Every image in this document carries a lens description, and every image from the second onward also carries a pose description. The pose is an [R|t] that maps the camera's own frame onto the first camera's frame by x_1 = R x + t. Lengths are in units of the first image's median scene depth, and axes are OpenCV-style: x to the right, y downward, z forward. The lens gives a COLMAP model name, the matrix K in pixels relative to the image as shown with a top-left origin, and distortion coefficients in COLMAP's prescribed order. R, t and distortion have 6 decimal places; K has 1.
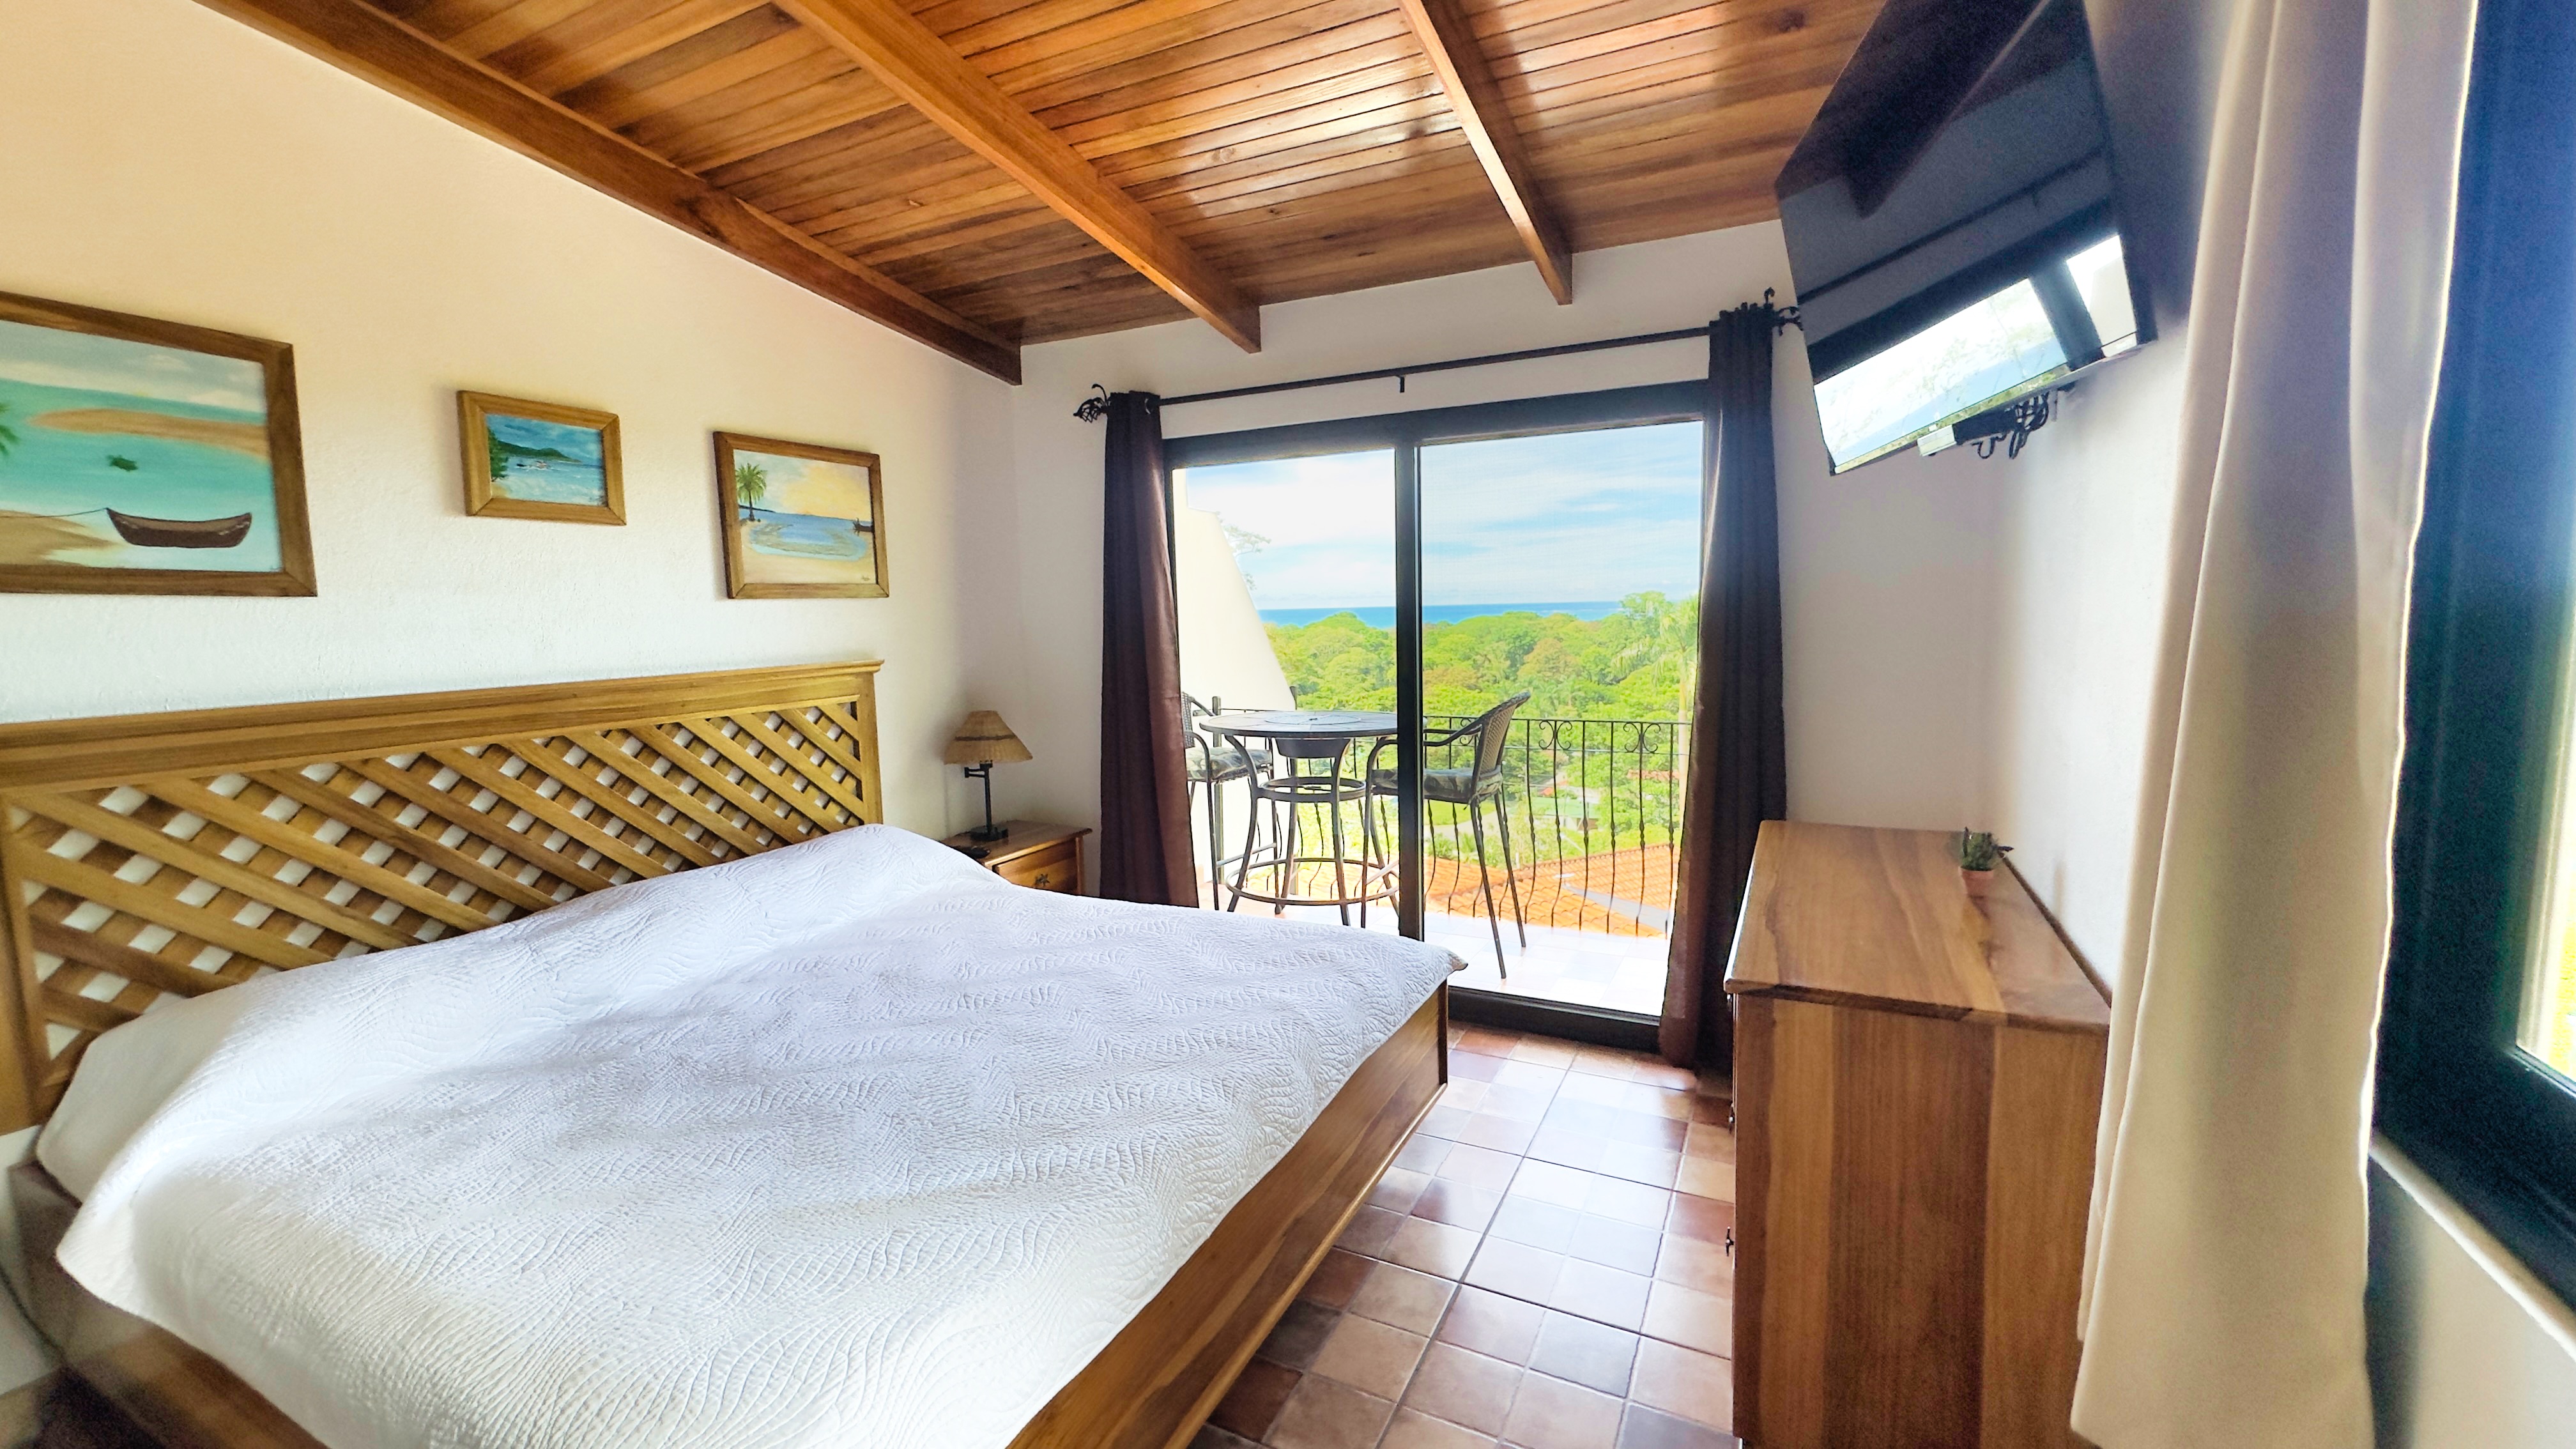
lens RADIAL K [[1032.3, 0, 1288.1], [0, 1032.3, 719.0], [0, 0, 1]] dist [-0.007362, 0.001389]
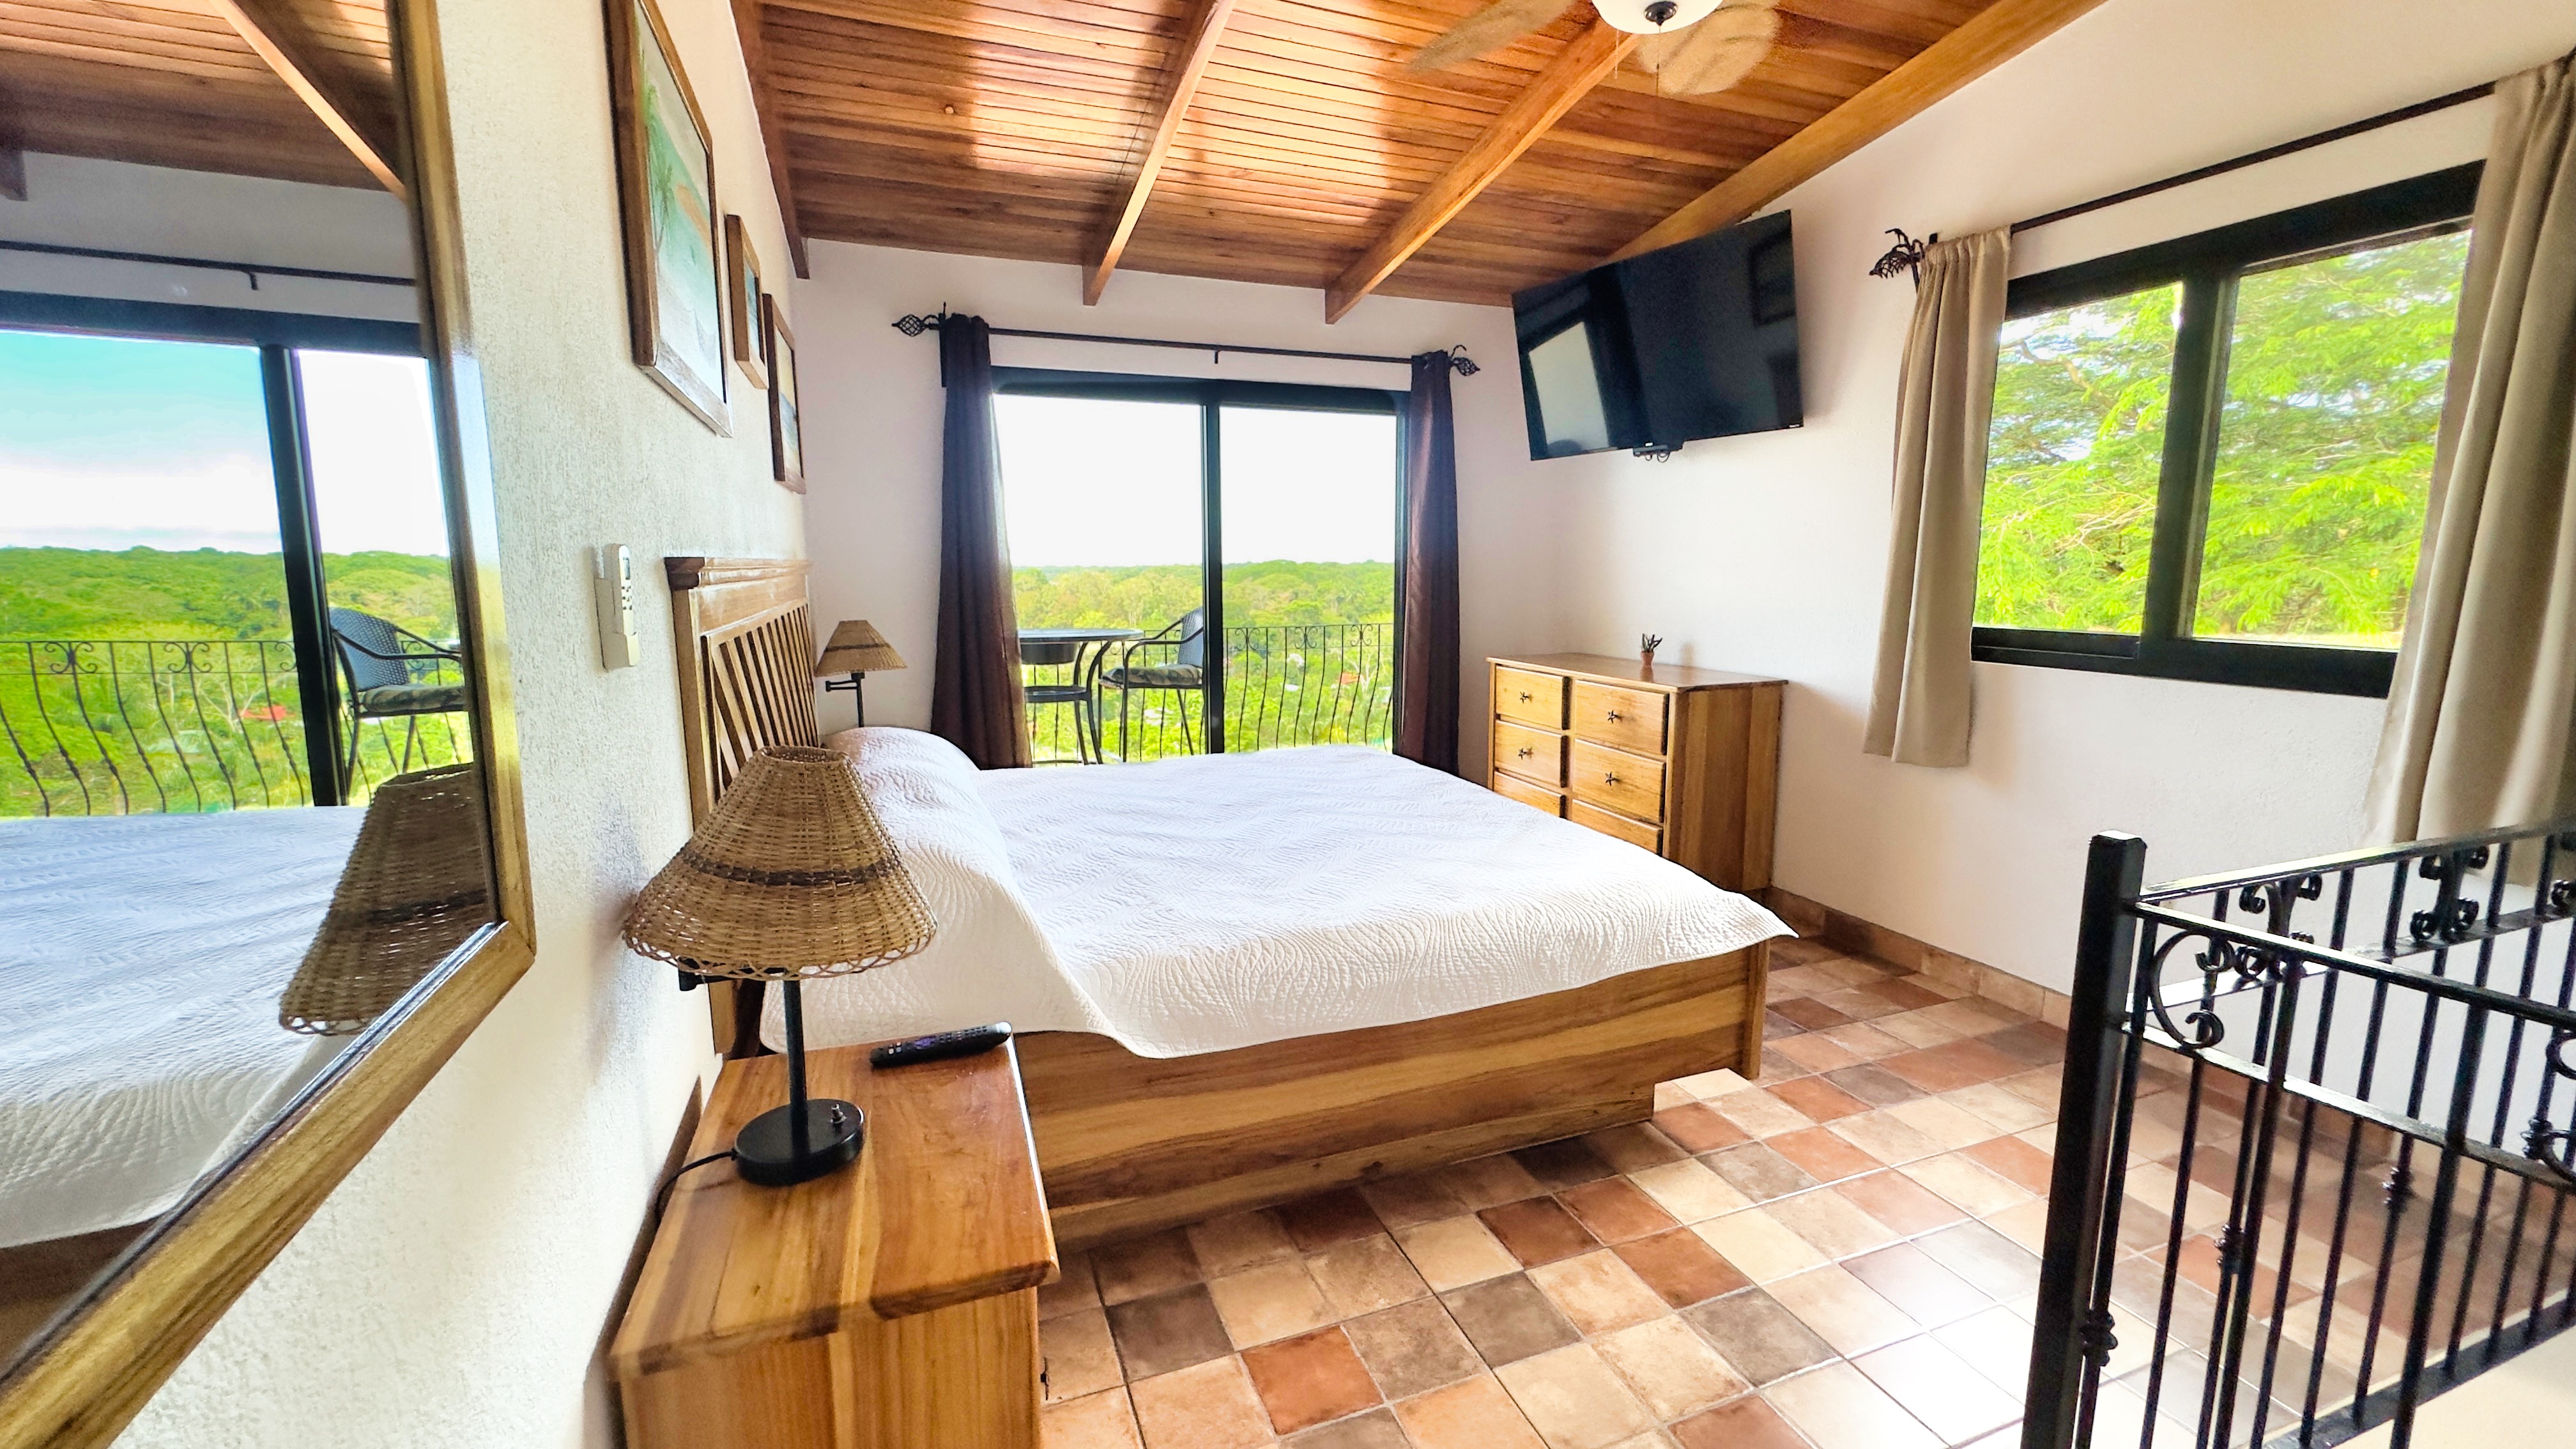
lens RADIAL K [[1032.3, 0, 1287.4], [0, 1032.3, 720.8], [0, 0, 1]] dist [-0.007362, 0.001389]
pose [[0.674692, -0.092877, 0.732233, -0.802260], [0.064592, 0.995675, 0.066777, 0.052742], [-0.735268, 0.002242, 0.677773, 0.042598]]
